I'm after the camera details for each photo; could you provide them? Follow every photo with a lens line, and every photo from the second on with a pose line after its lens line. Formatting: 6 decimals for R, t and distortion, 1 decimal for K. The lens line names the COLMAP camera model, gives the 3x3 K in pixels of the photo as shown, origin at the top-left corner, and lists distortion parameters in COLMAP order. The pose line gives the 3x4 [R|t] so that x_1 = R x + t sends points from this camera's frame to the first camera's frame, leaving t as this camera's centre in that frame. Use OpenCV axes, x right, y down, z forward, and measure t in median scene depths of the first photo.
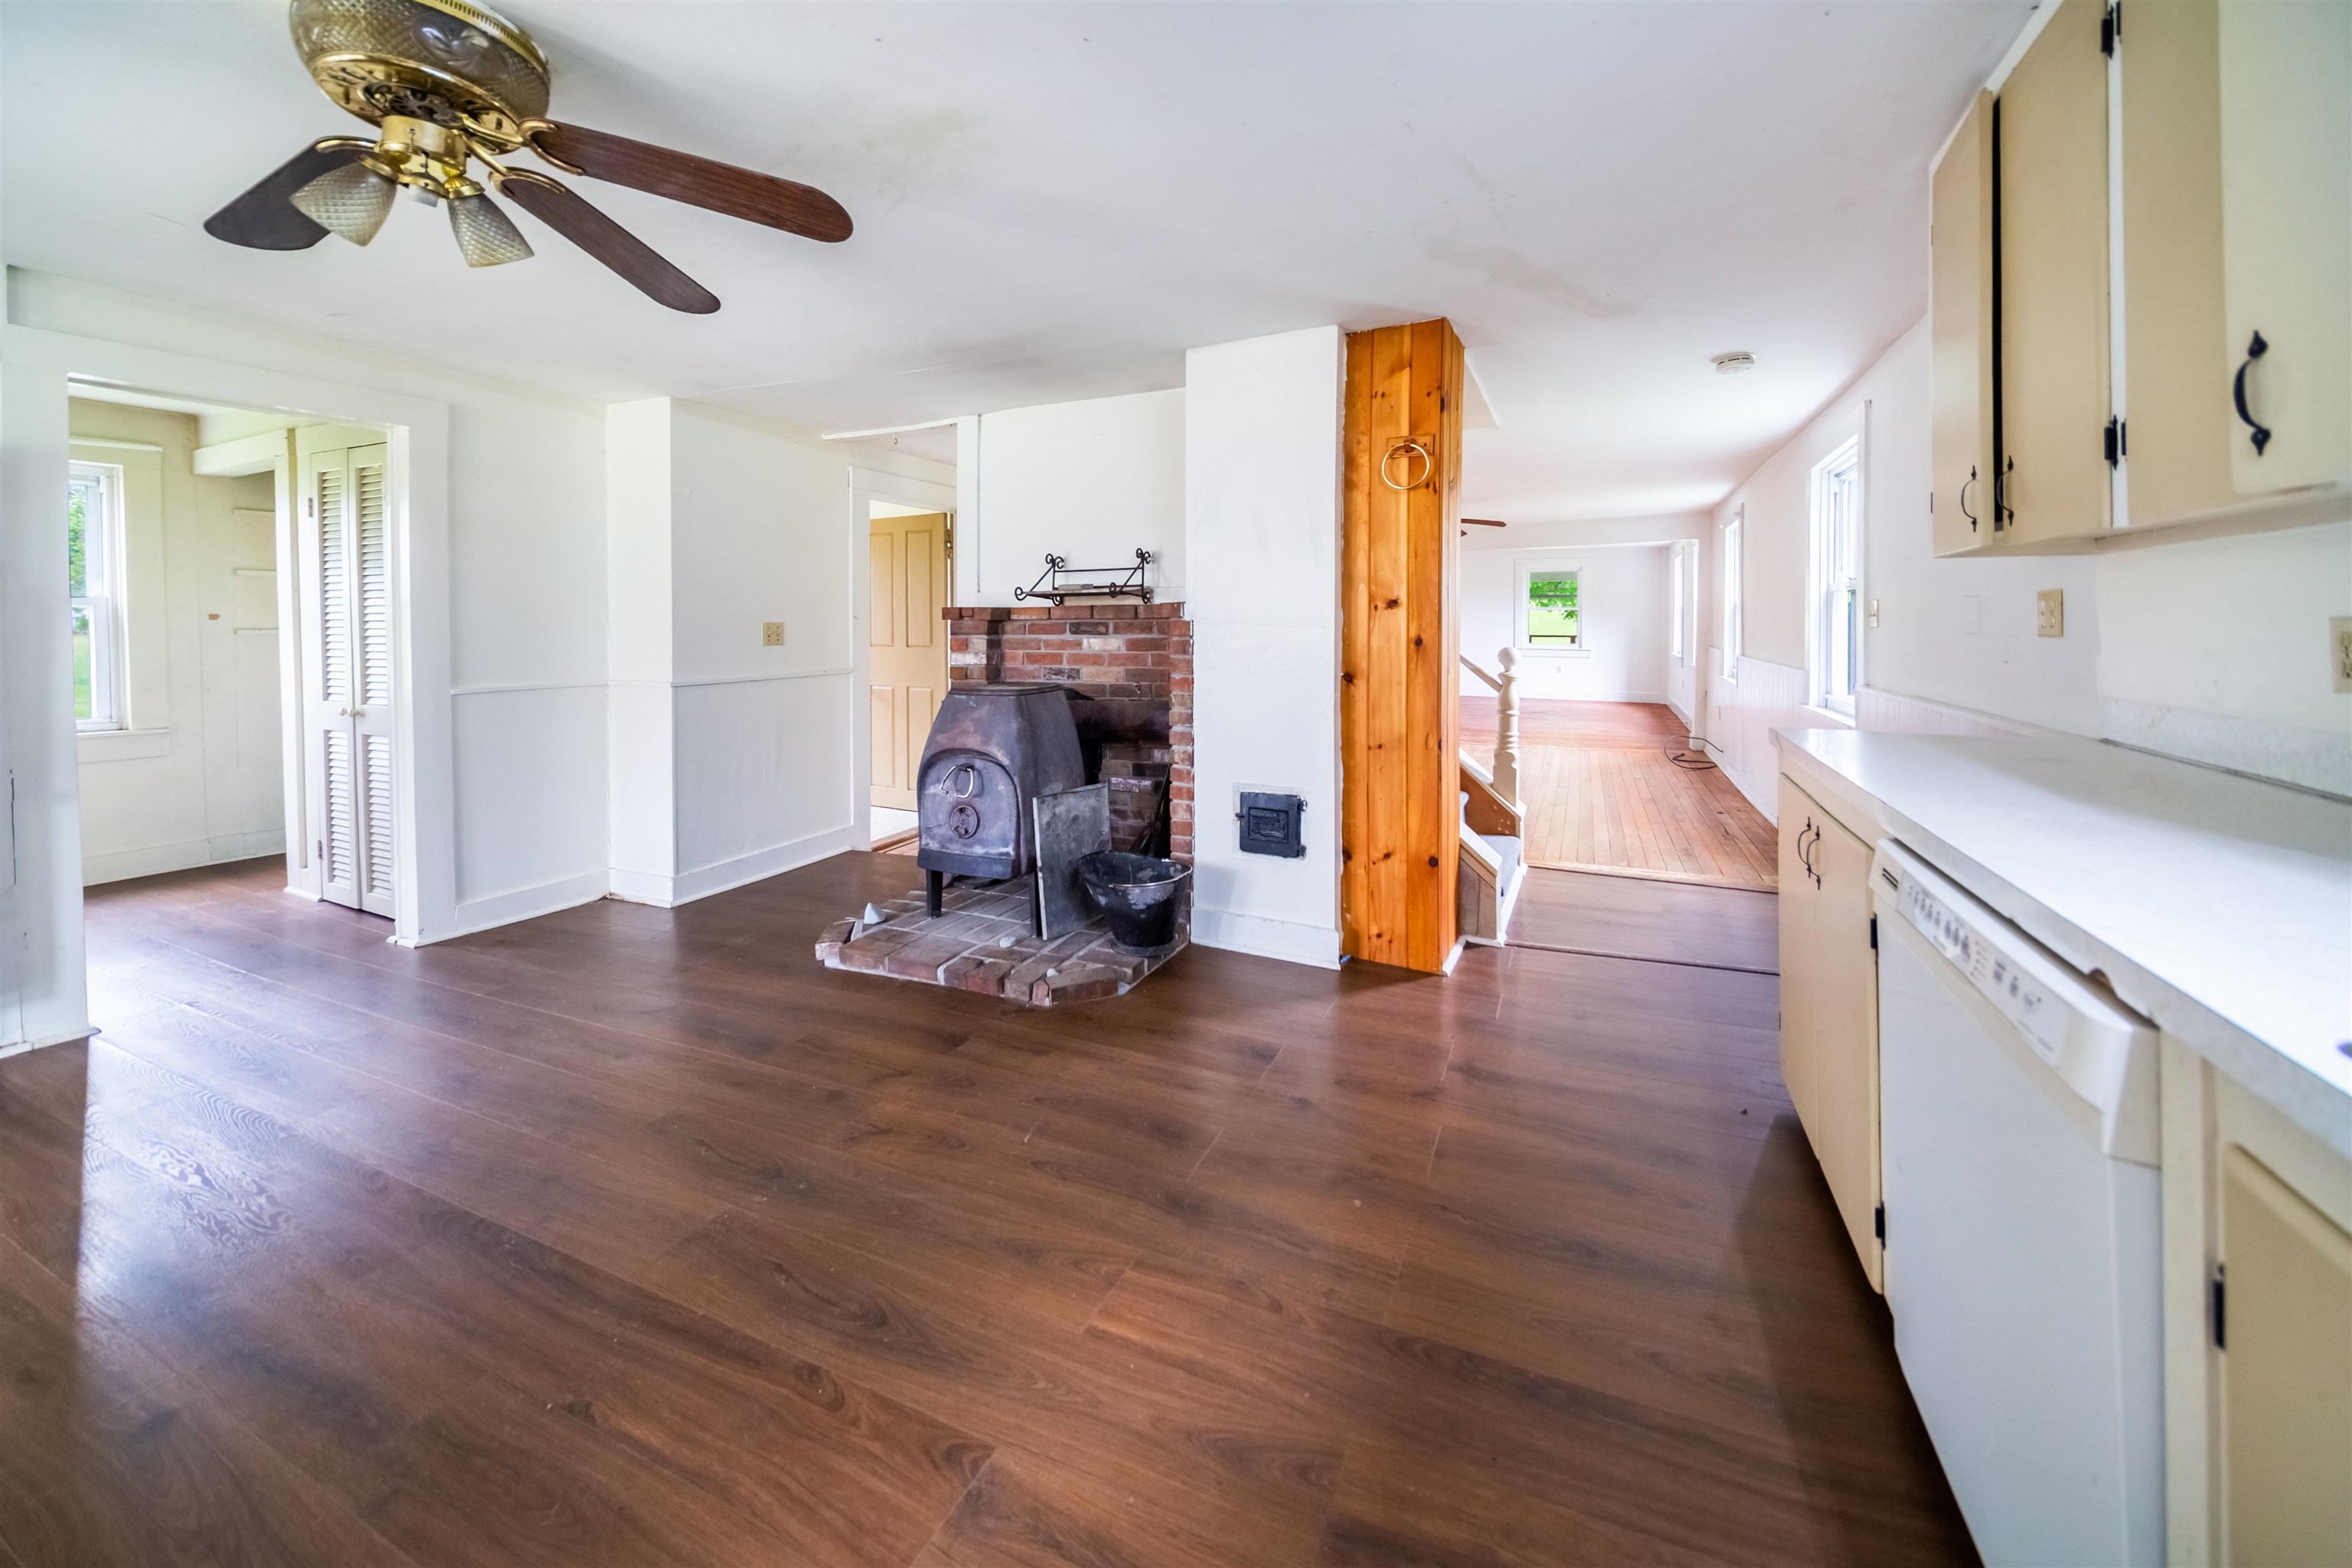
lens RADIAL K [[820.6, 0, 1234.6], [0, 820.6, 644.4], [0, 0, 1]] dist [0.000441, -0.000040]
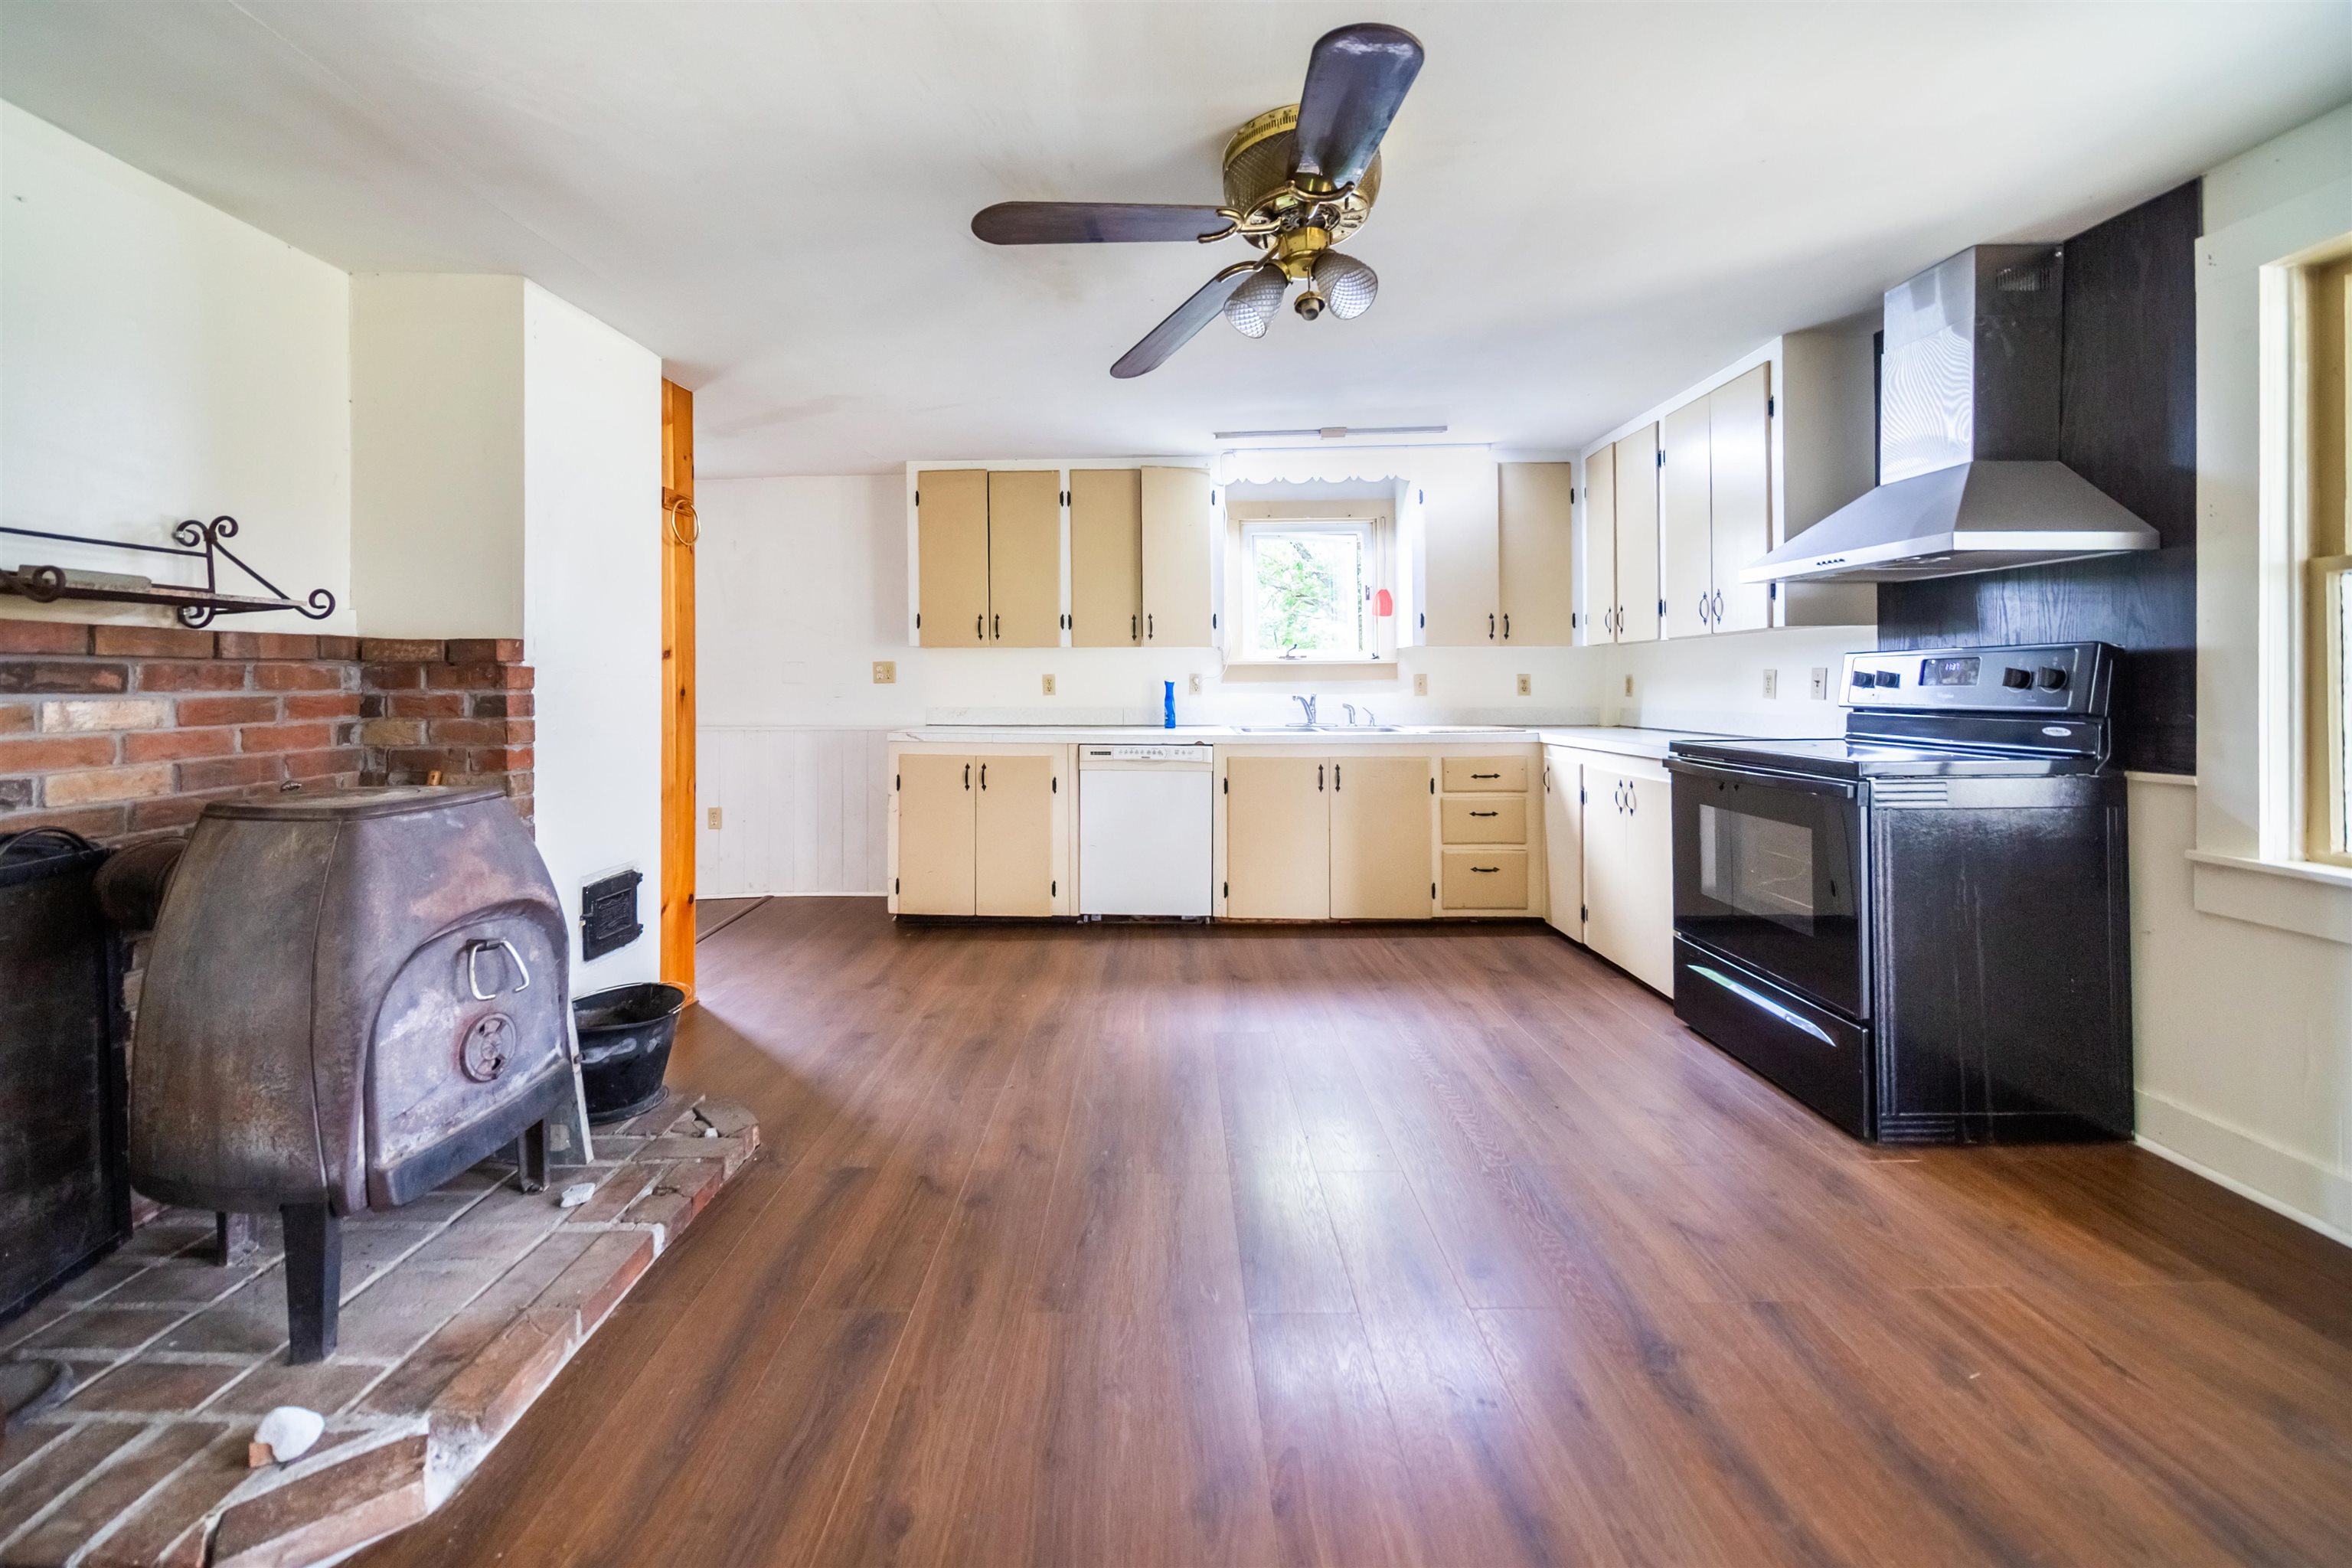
lens RADIAL K [[820.6, 0, 1187.8], [0, 820.6, 781.8], [0, 0, 1]] dist [0.000441, -0.000040]
pose [[-0.371691, -0.108121, 0.922039, -0.802740], [0.030460, 0.991240, 0.128514, -0.003586], [-0.927857, 0.075852, -0.365141, 0.645804]]
